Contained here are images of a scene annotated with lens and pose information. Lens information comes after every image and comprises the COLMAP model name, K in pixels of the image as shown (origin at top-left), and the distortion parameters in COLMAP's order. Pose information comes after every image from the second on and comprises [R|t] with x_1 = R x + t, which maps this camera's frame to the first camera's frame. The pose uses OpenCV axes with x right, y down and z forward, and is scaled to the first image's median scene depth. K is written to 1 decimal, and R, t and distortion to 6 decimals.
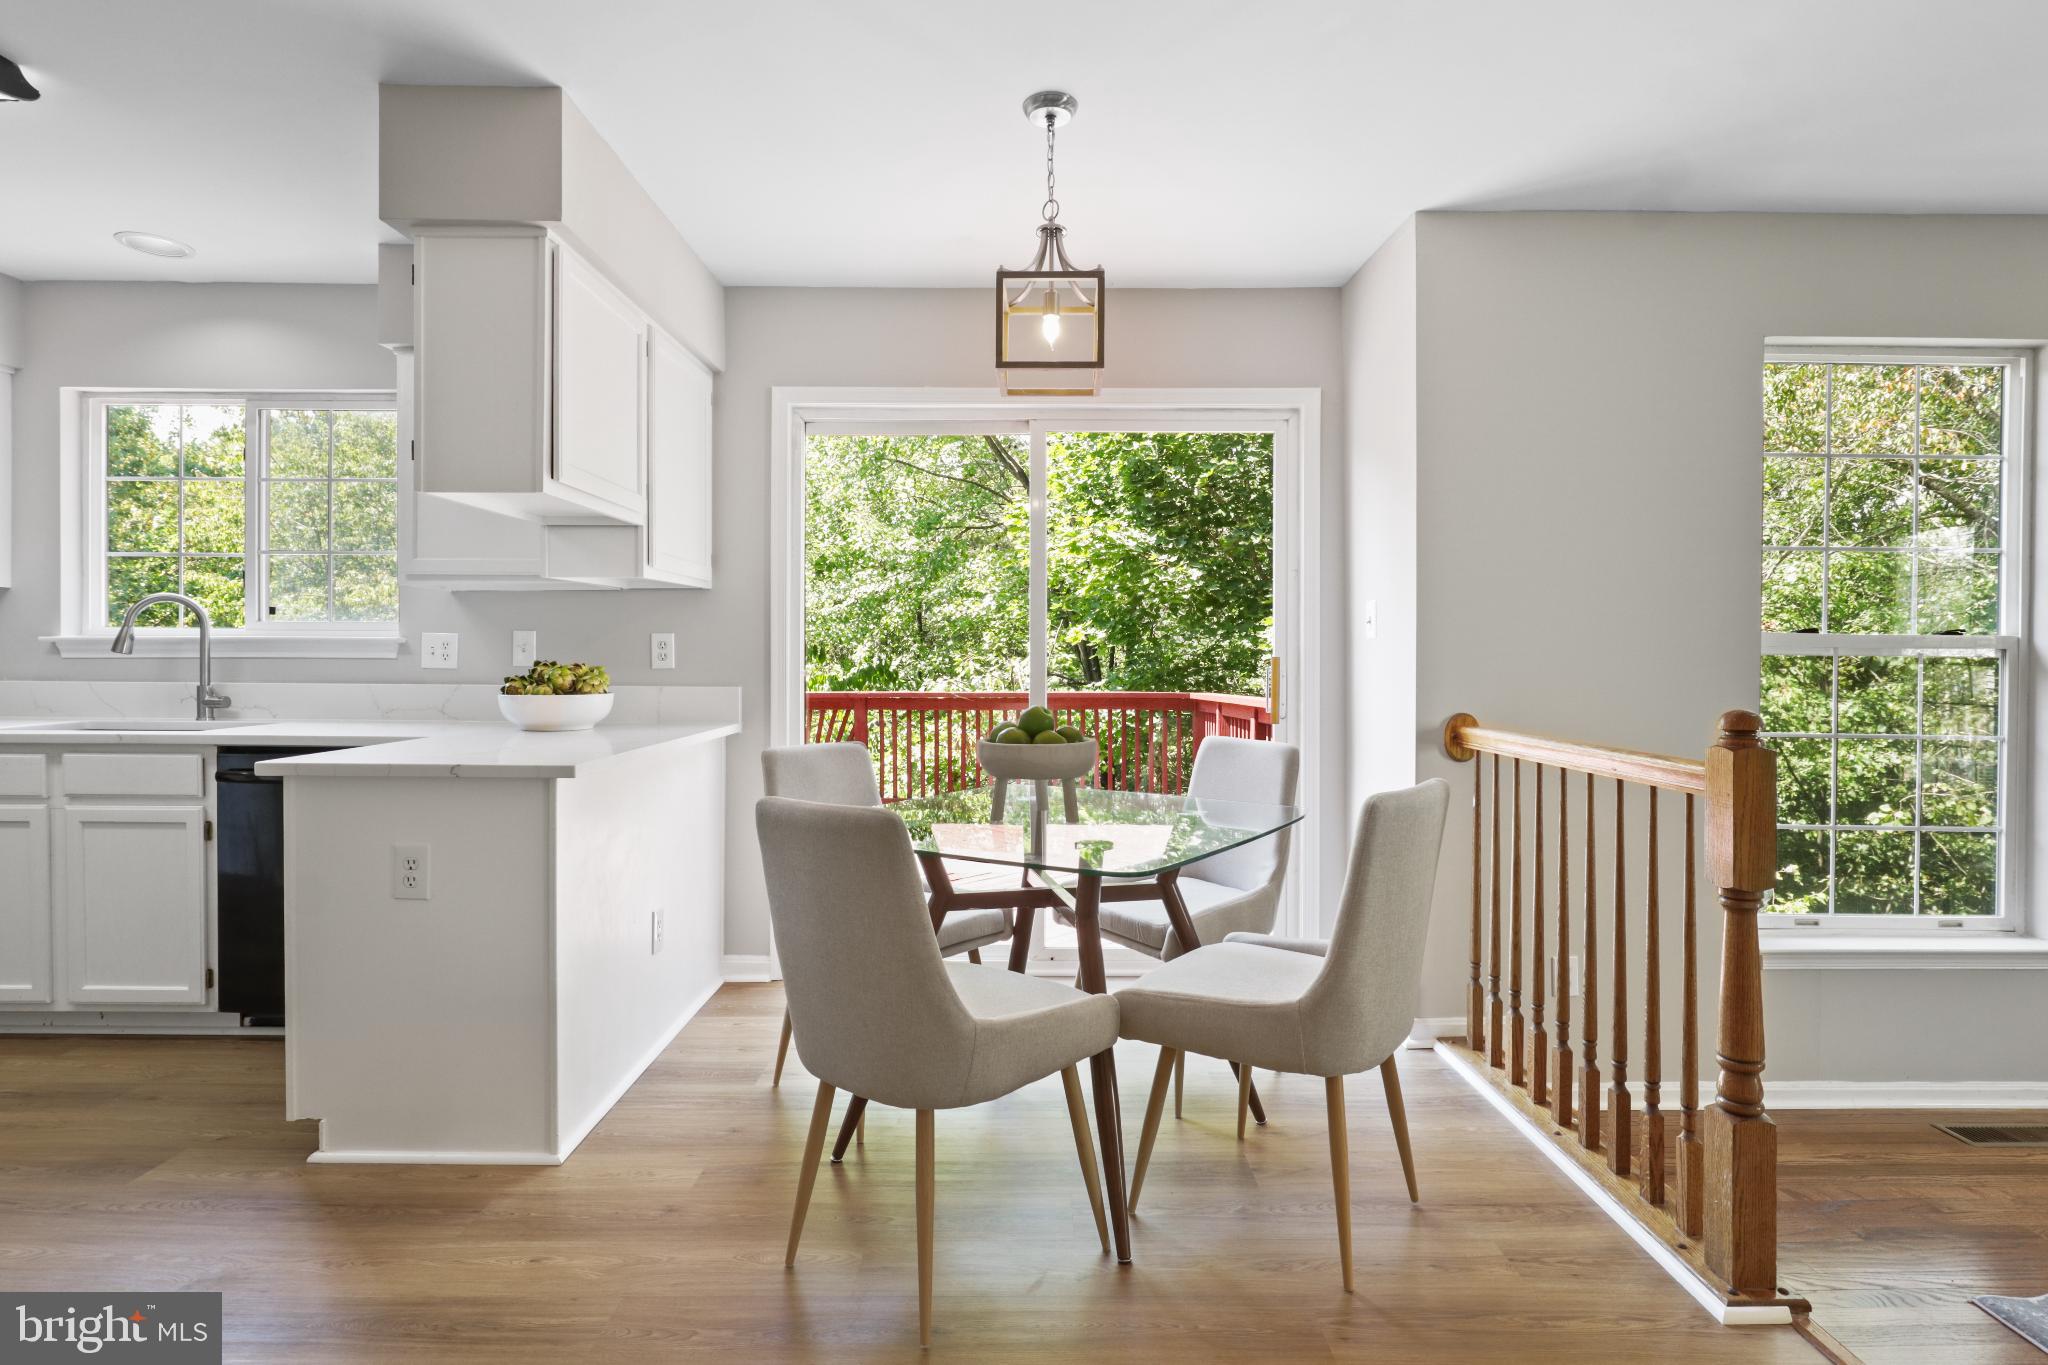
lens RADIAL K [[1024.0, 0, 1030.5], [0, 1024.0, 672.6], [0, 0, 1]] dist [-0.025134, 0.015718]
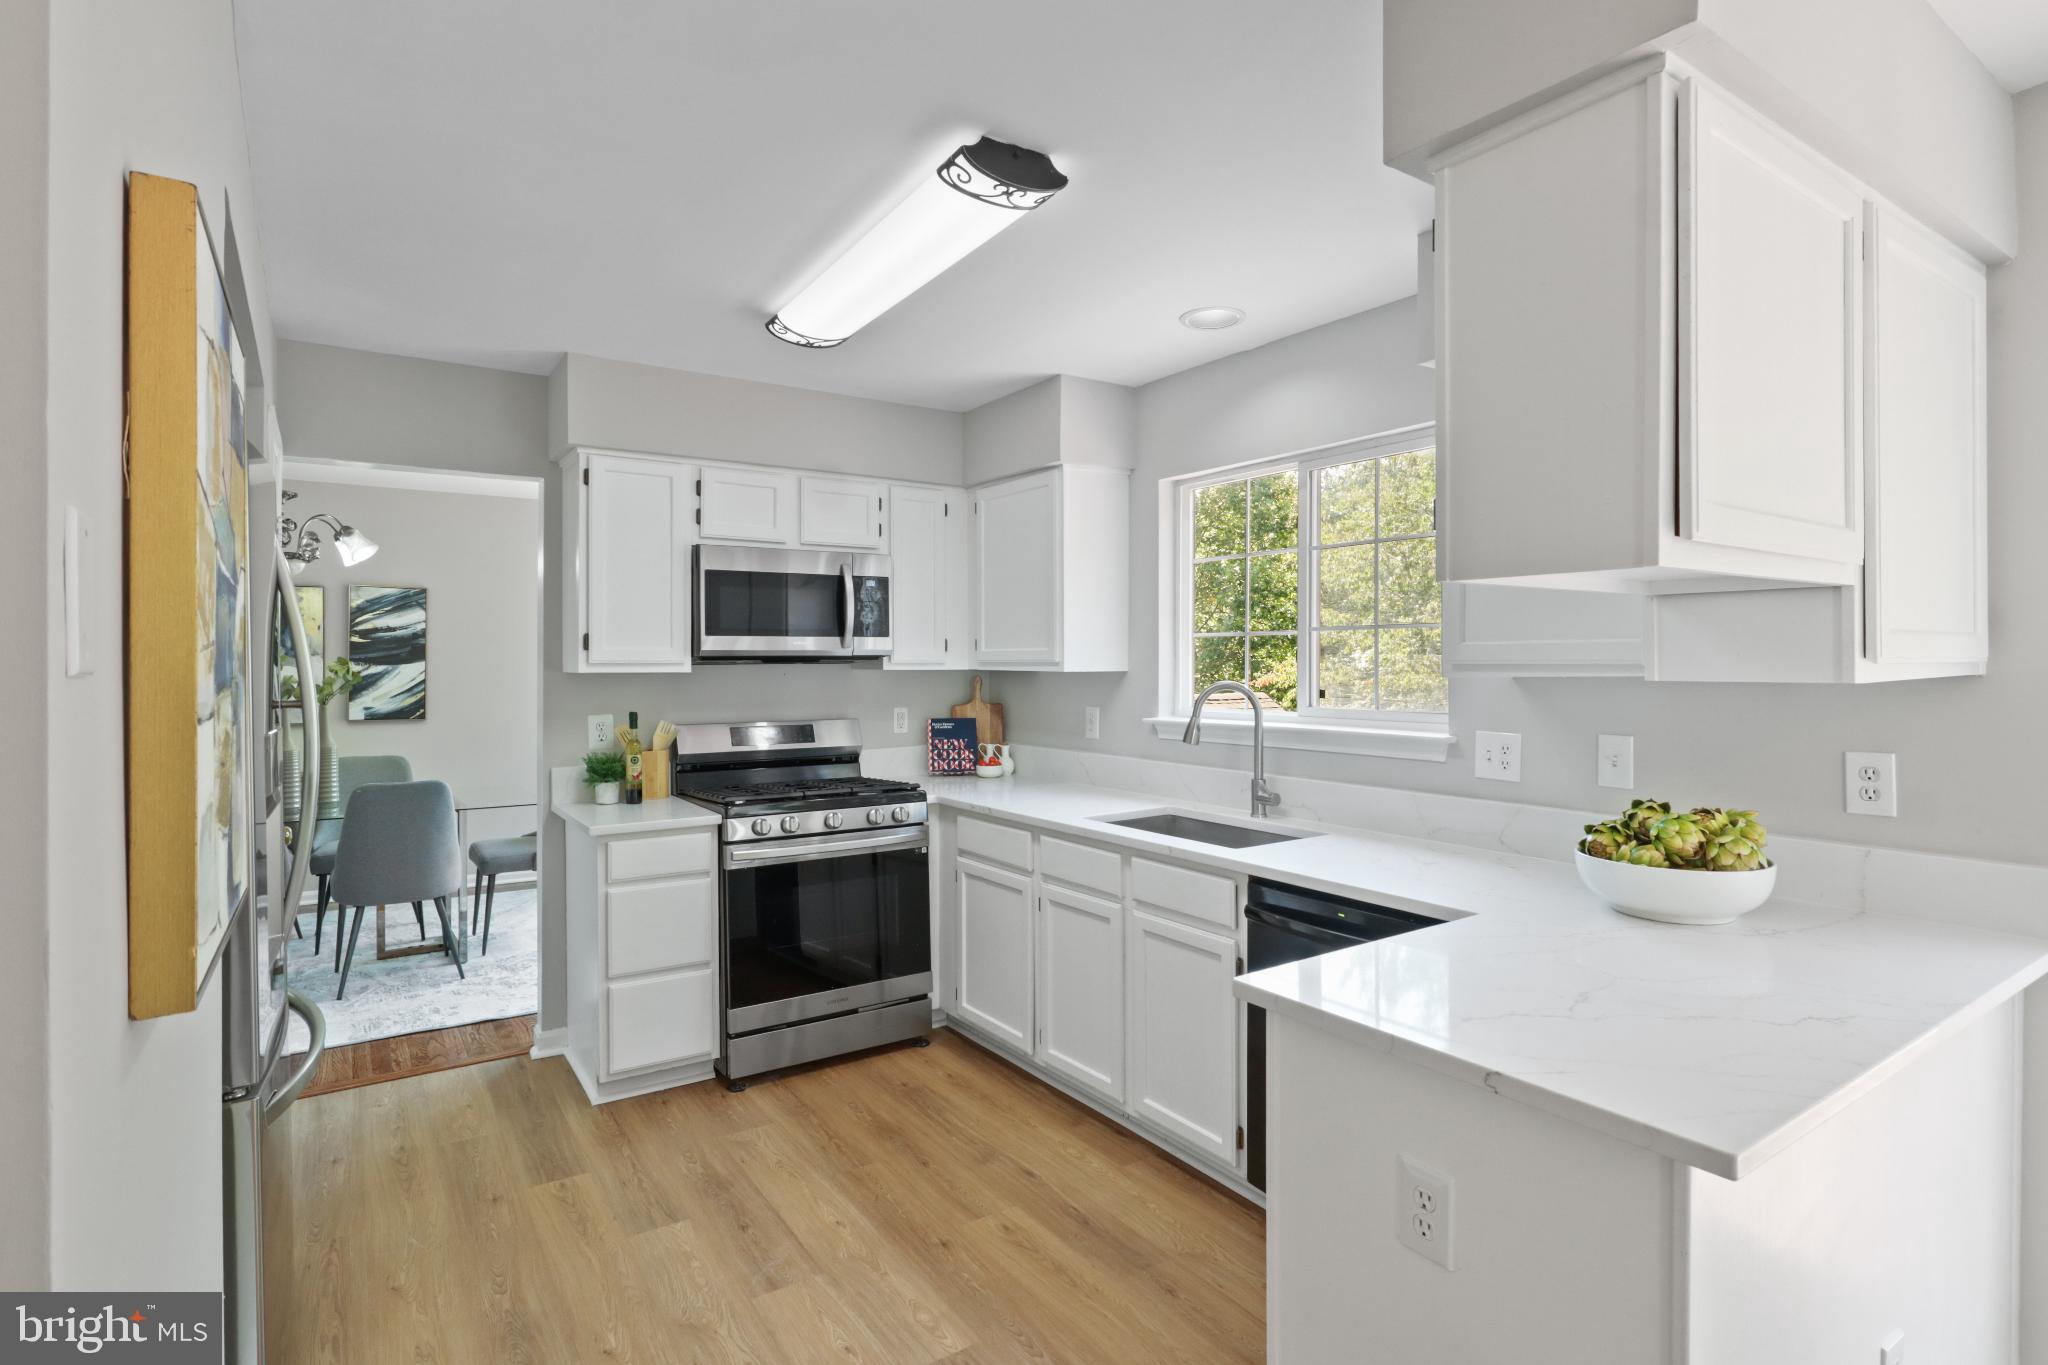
lens RADIAL K [[1028.5, 0, 1024.2], [0, 1028.5, 664.2], [0, 0, 1]] dist [-0.028873, 0.024161]
pose [[0.555697, -0.004575, -0.831372, -0.180108], [-0.005588, 0.999942, -0.009238, -0.096096], [0.831366, 0.009779, 0.555639, 0.352799]]
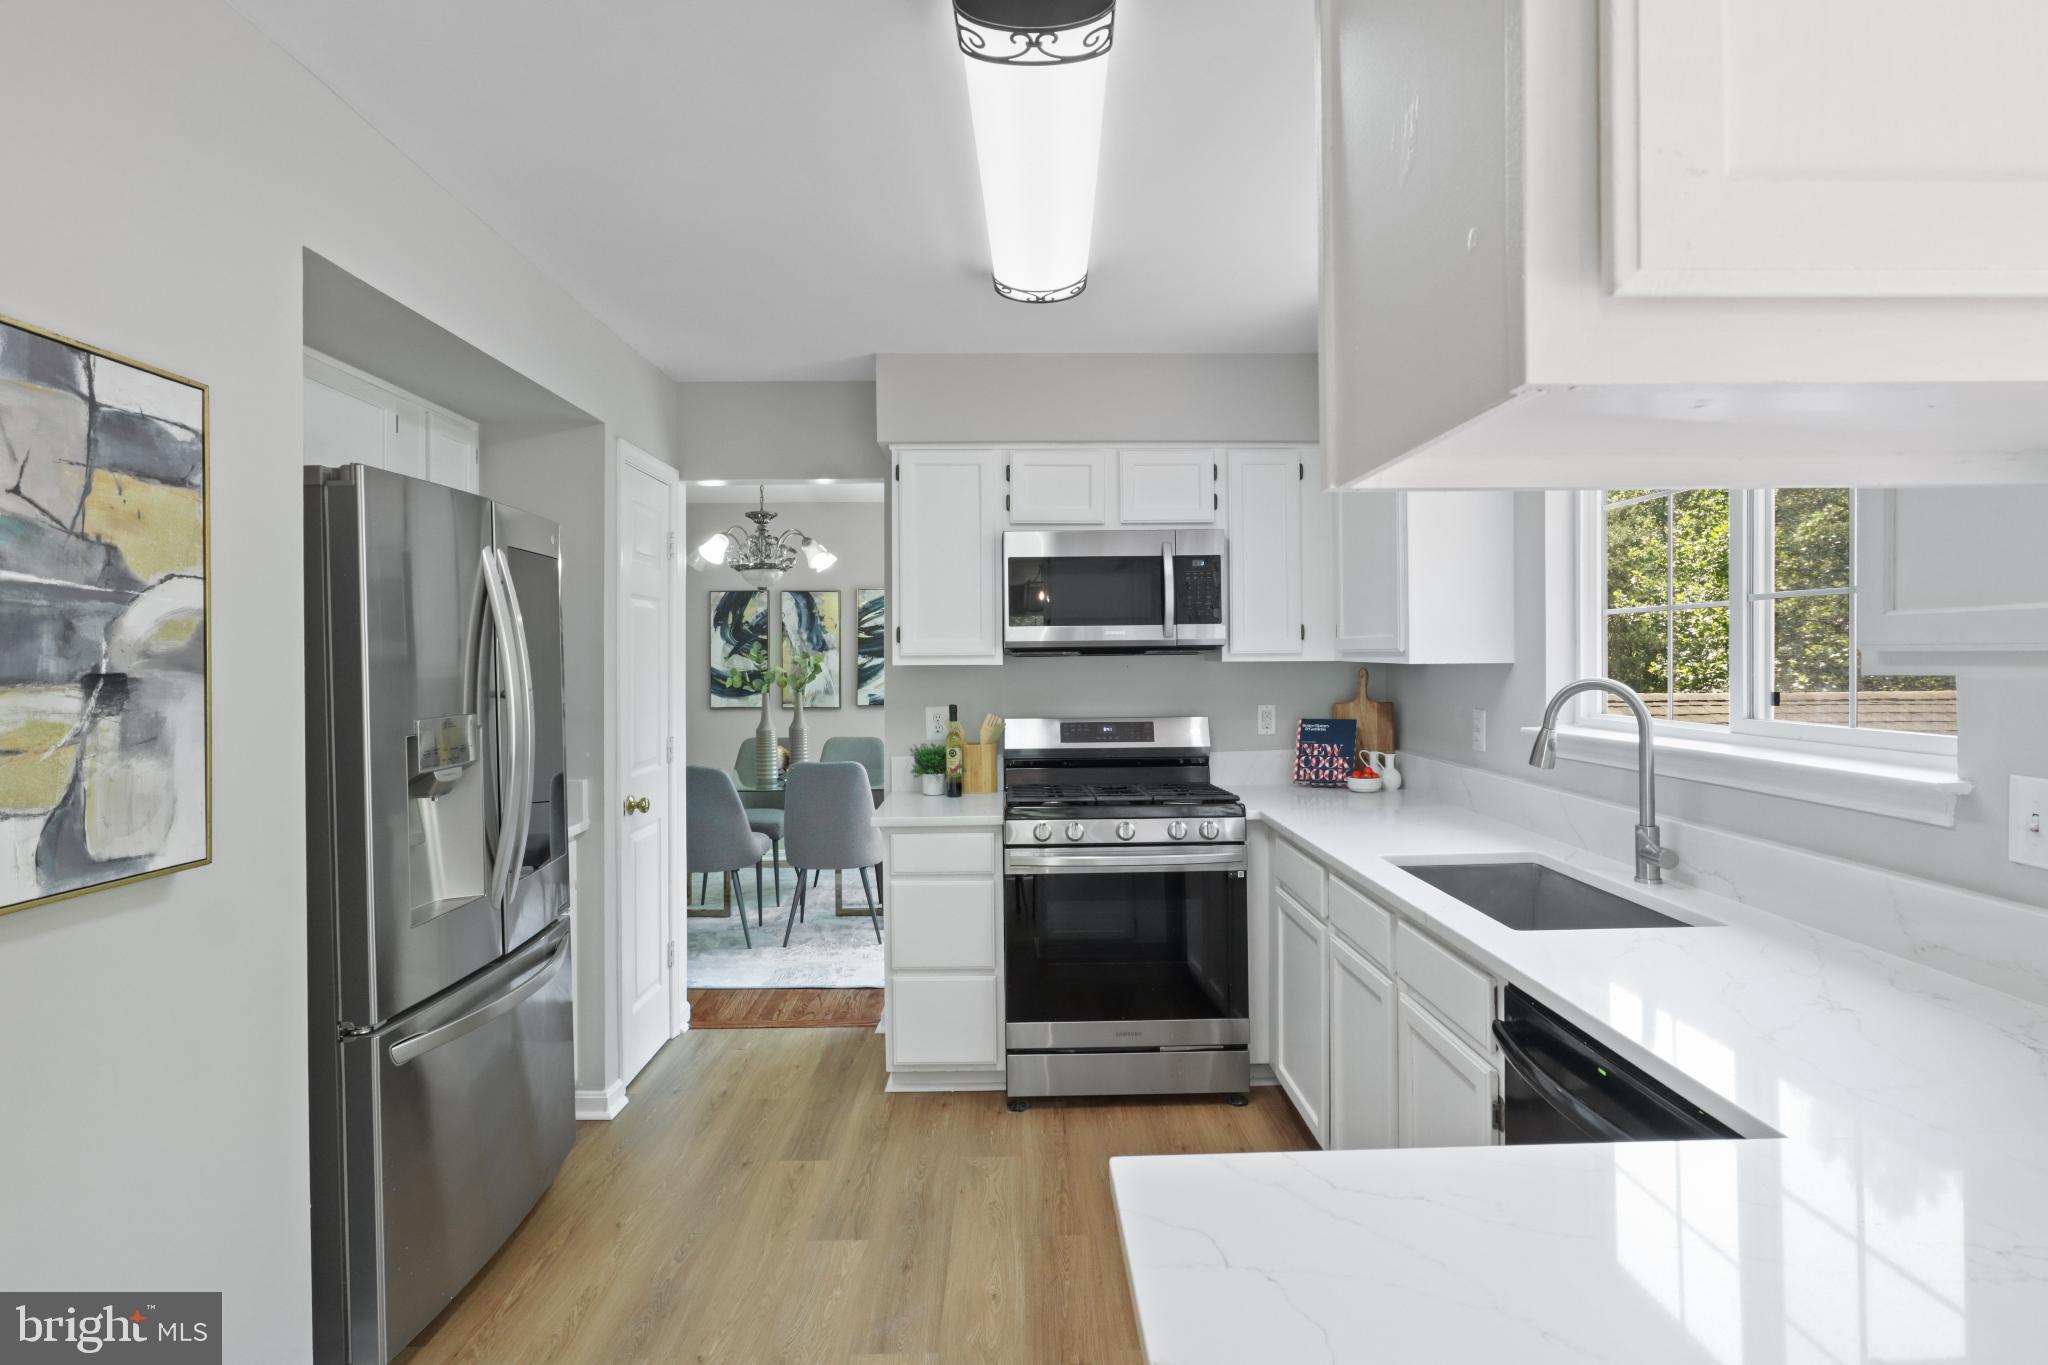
lens RADIAL K [[1028.6, 0, 1023.8], [0, 1028.6, 656.1], [0, 0, 1]] dist [-0.026462, 0.017062]
pose [[0.010479, -0.004354, -0.999936, -0.231856], [-0.004051, 0.999982, -0.004397, -0.100315], [0.999937, 0.004097, 0.010461, 0.718018]]
